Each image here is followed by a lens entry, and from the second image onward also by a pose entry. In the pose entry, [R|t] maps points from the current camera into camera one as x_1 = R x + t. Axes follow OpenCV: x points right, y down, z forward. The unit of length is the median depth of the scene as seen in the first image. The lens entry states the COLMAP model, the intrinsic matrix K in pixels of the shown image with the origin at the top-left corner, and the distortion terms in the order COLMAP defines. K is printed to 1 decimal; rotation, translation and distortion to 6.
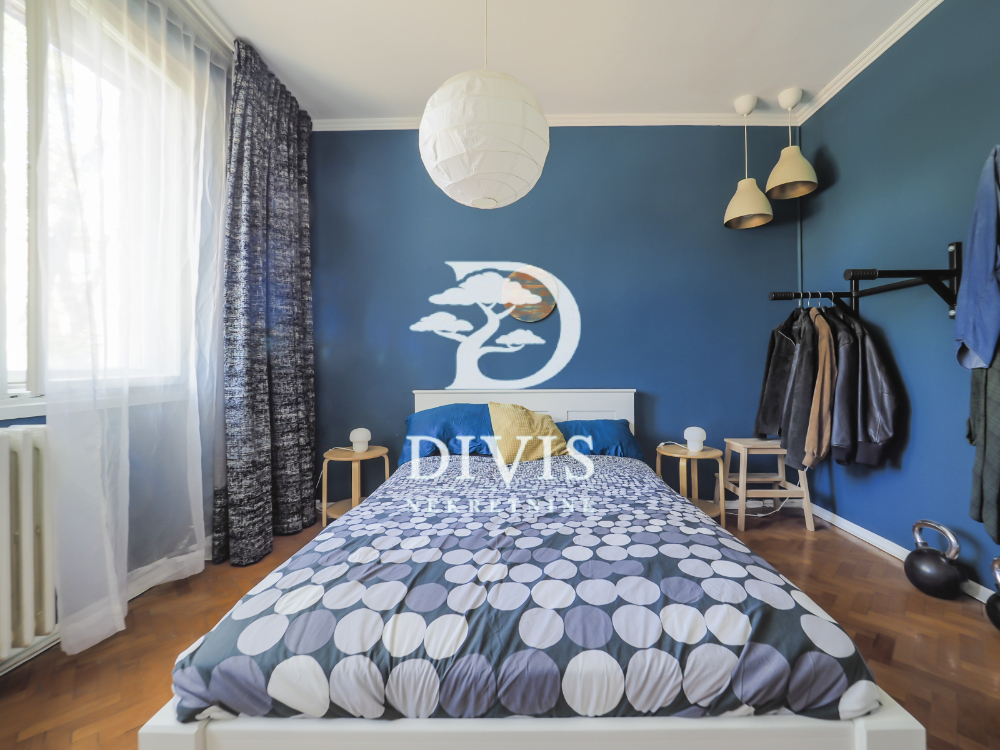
lens RADIAL K [[409.2, 0, 498.0], [0, 409.2, 364.0], [0, 0, 1]] dist [-0.003587, -0.000823]
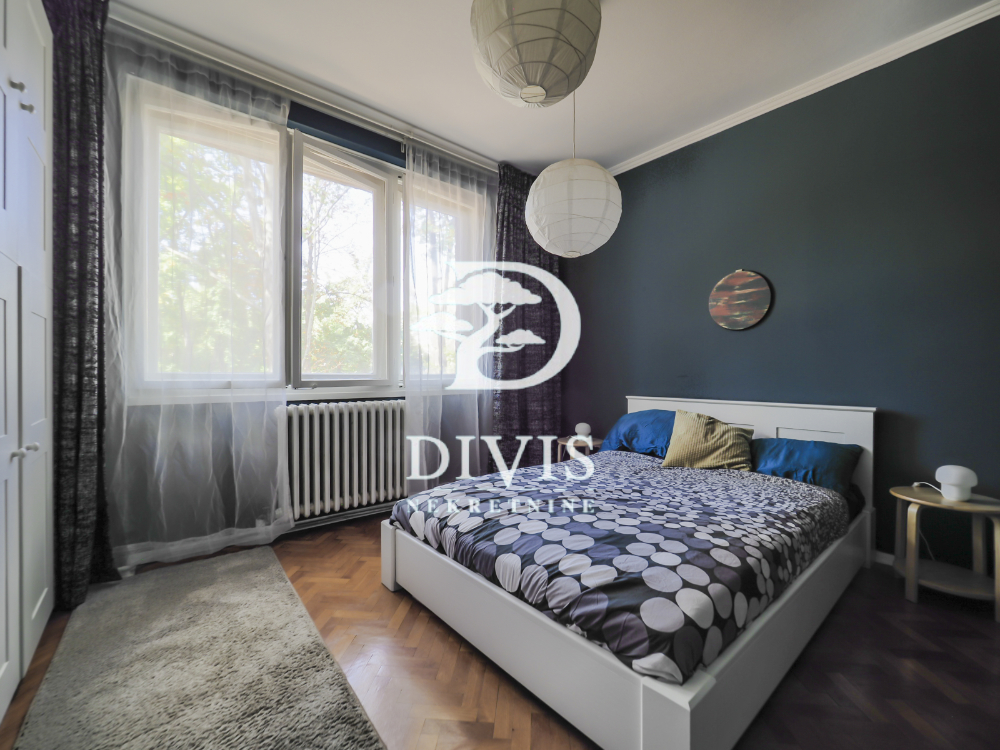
lens RADIAL K [[412.7, 0, 500.0], [0, 412.7, 375.0], [0, 0, 1]] dist [-0.002232, -0.005650]
pose [[0.650863, 0.007308, -0.759160, 0.984041], [-0.002612, 0.999969, 0.007386, -0.000036], [0.759191, -0.002824, 0.650862, -0.053346]]
